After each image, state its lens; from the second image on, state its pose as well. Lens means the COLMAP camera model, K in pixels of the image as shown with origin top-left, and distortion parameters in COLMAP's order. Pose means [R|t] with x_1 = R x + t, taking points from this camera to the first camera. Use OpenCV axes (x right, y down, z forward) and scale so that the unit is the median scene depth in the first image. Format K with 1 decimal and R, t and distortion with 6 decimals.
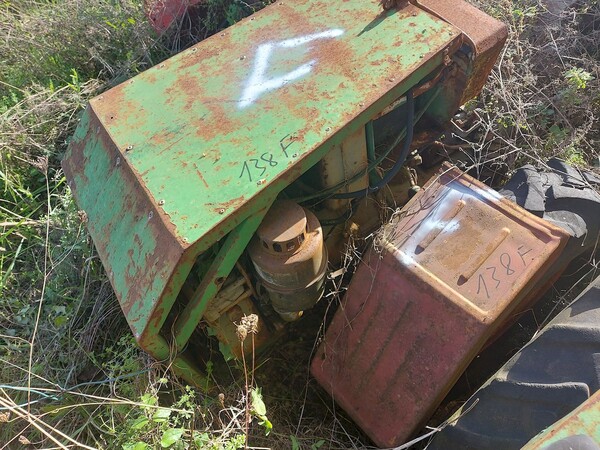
lens RADIAL K [[436.7, 0, 301.2], [0, 436.7, 229.6], [0, 0, 1]] dist [0.071844, -0.076970]
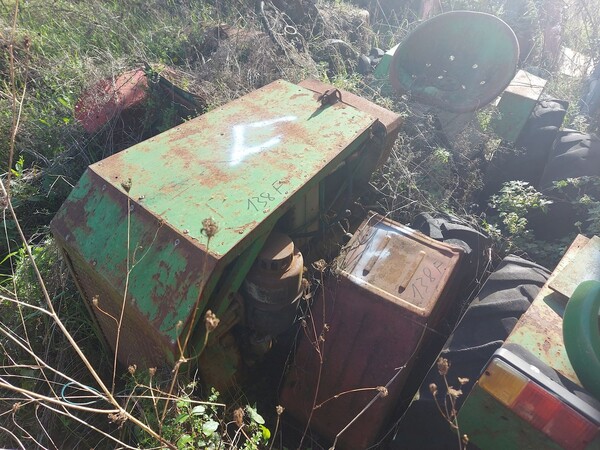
lens RADIAL K [[436.7, 0, 296.9], [0, 436.7, 224.2], [0, 0, 1]] dist [0.071844, -0.076970]
pose [[0.959530, -0.039043, 0.278887, -0.307403], [0.107860, 0.965774, -0.235898, 0.208248], [-0.260131, 0.256432, 0.930900, -0.207471]]
